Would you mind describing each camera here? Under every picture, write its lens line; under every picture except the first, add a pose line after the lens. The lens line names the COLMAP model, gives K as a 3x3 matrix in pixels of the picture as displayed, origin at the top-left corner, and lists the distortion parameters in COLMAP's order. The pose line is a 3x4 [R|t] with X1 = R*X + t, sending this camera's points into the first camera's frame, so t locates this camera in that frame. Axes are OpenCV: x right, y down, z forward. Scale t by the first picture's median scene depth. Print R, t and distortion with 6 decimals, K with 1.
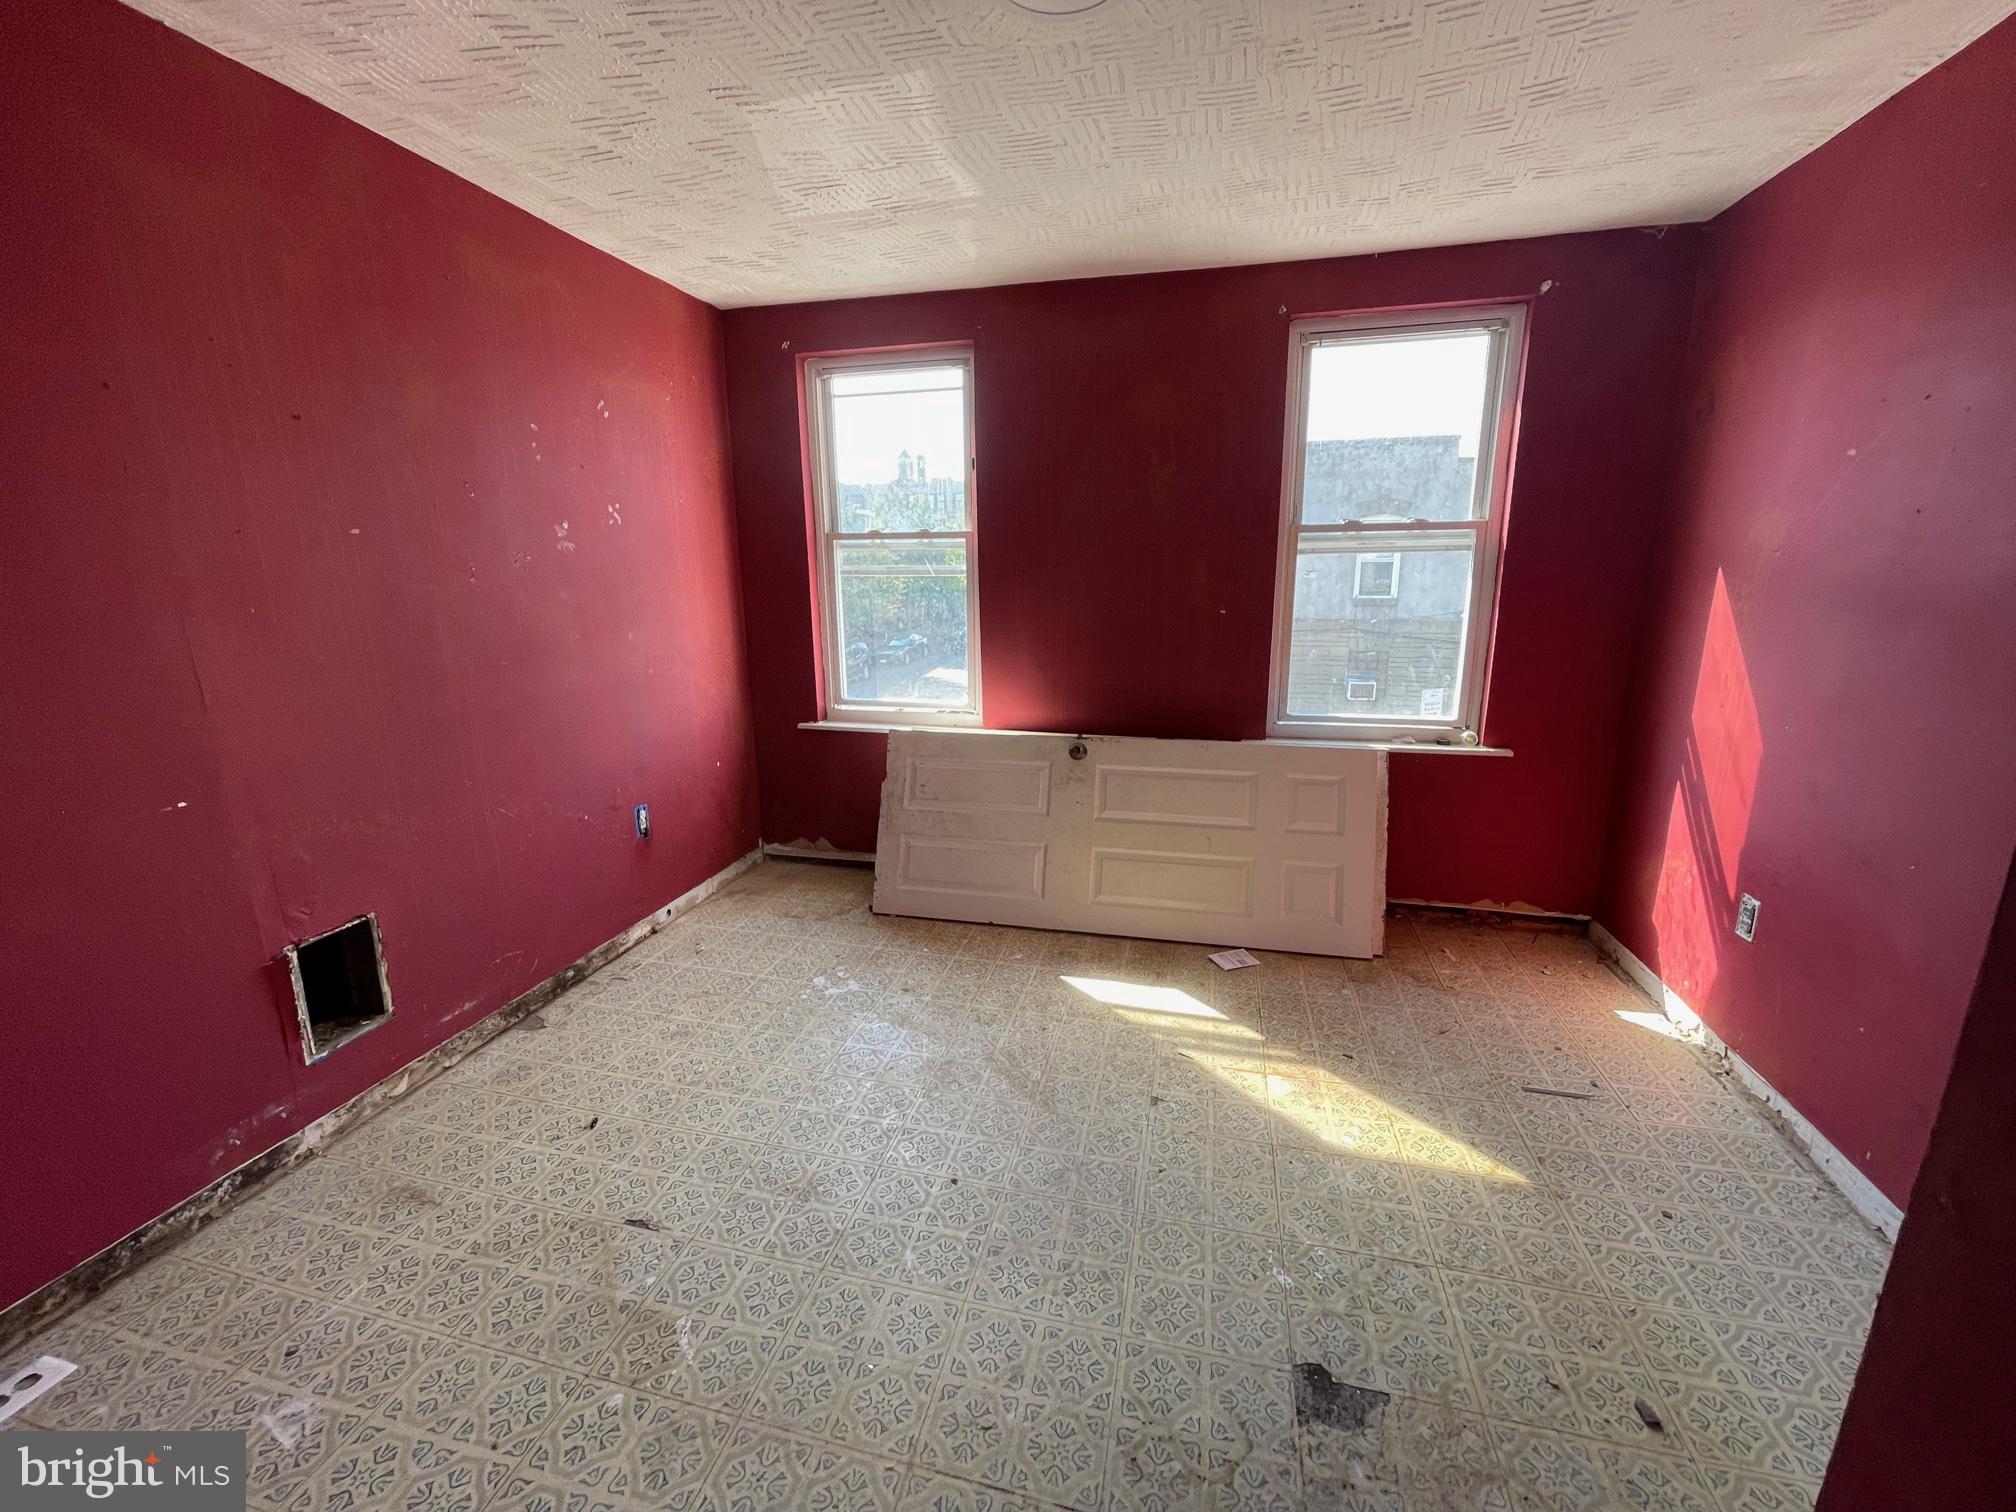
lens RADIAL K [[824.8, 0, 1008.9], [0, 824.8, 757.5], [0, 0, 1]] dist [-0.000182, 0.000488]
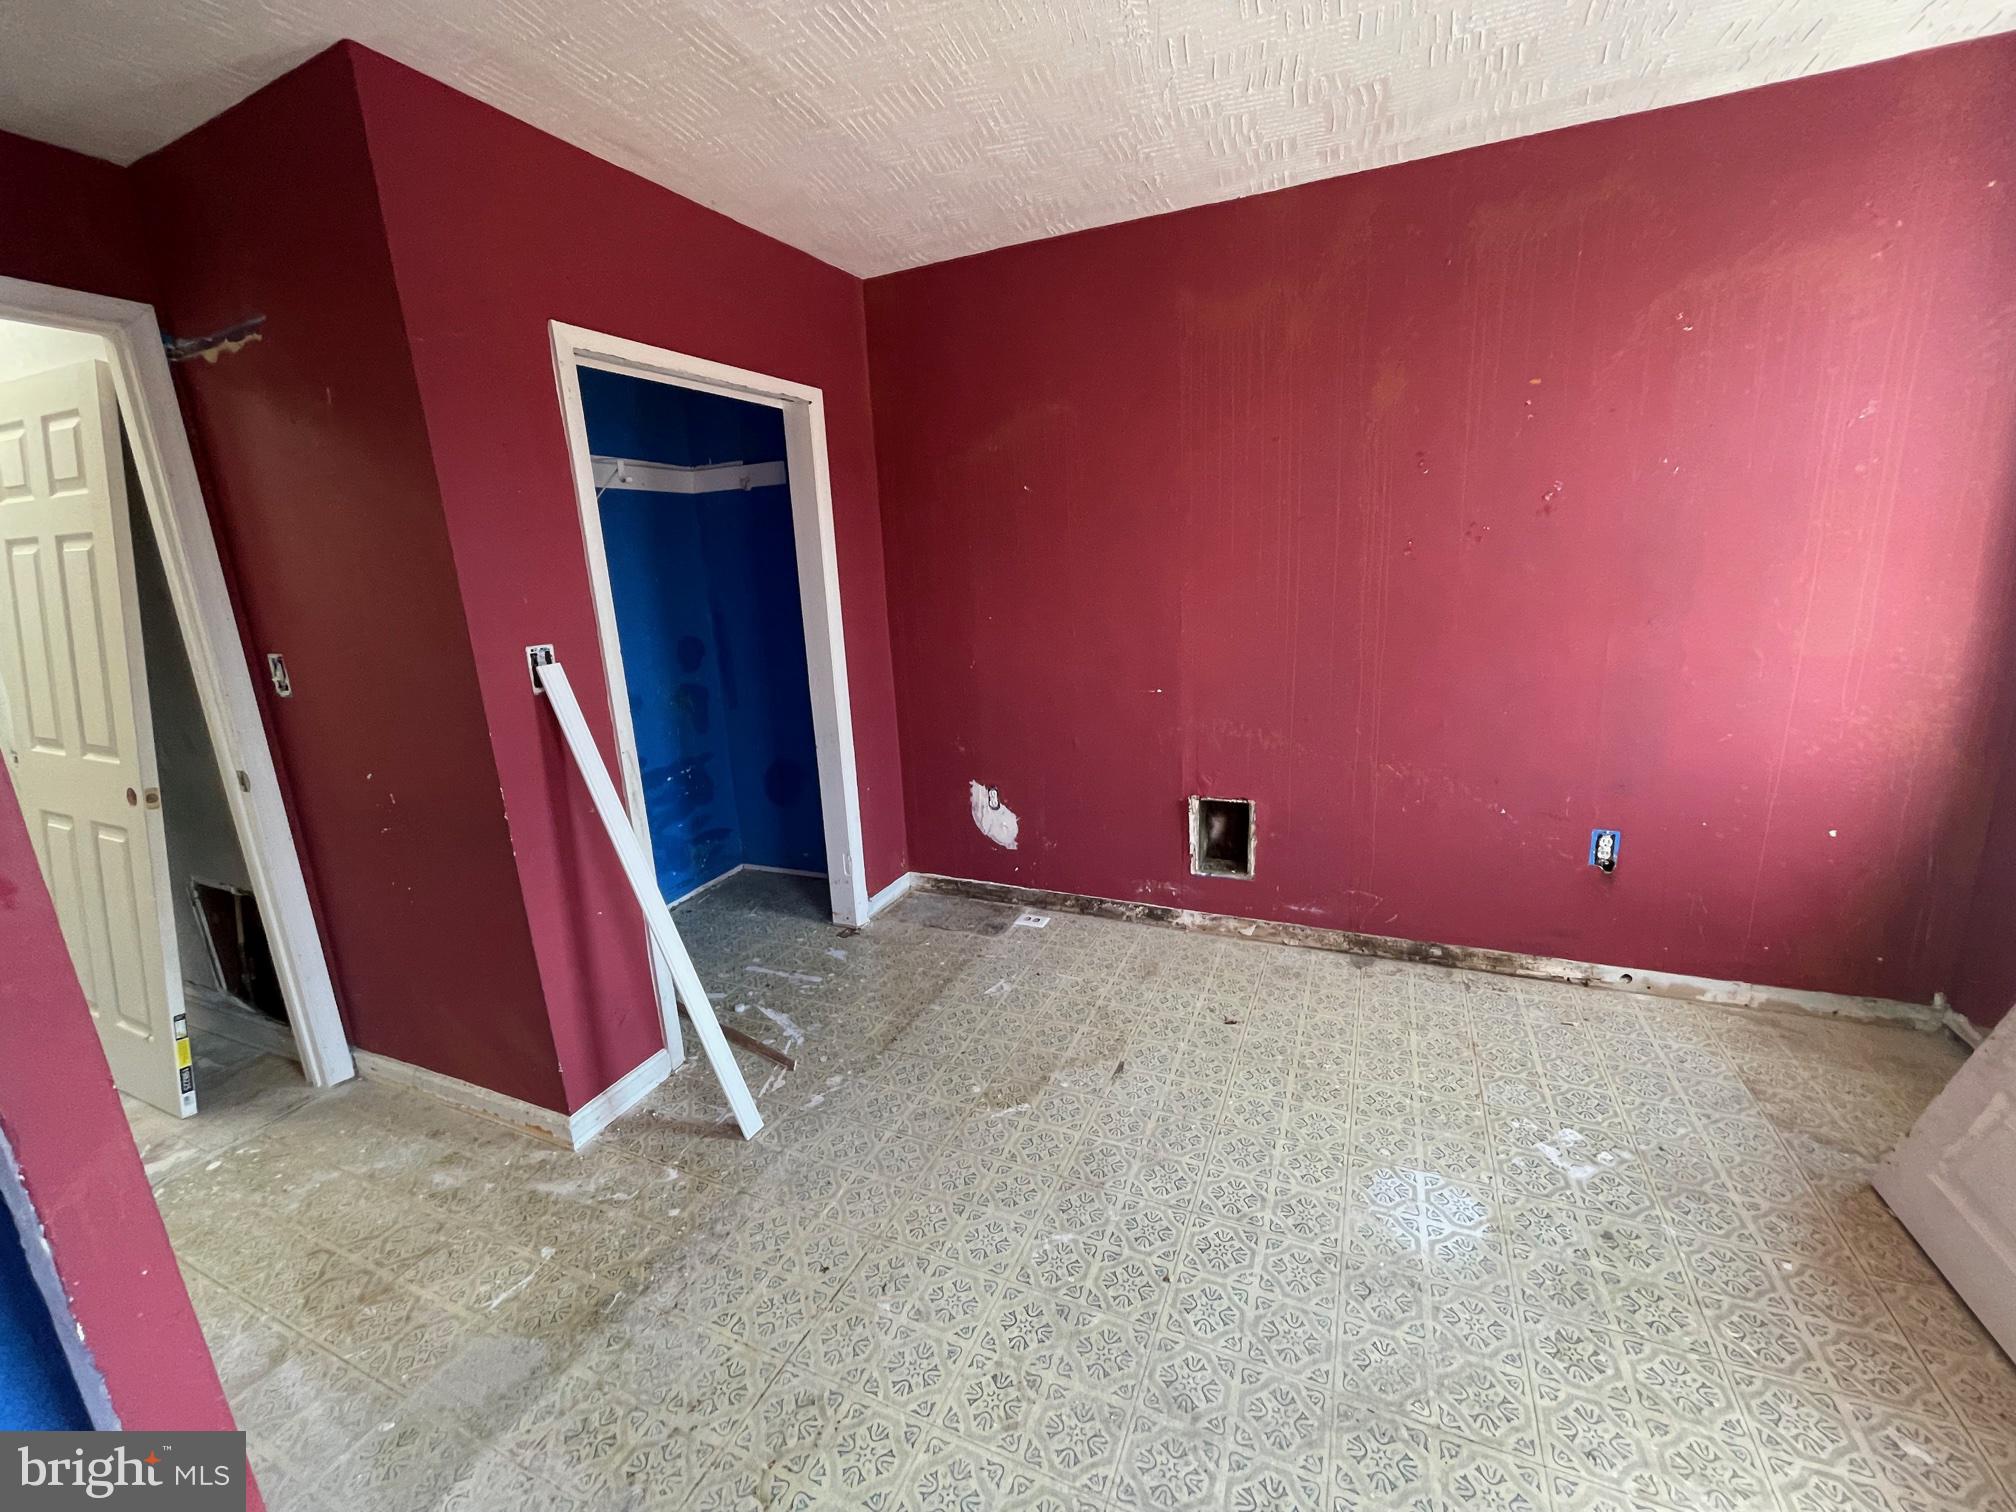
lens RADIAL K [[824.8, 0, 1009.3], [0, 824.8, 750.7], [0, 0, 1]] dist [-0.000182, 0.000488]
pose [[-0.178602, 0.234115, -0.955663, 0.584602], [-0.177347, 0.947712, 0.265311, -0.179994], [0.967806, 0.216869, -0.127744, 0.749691]]
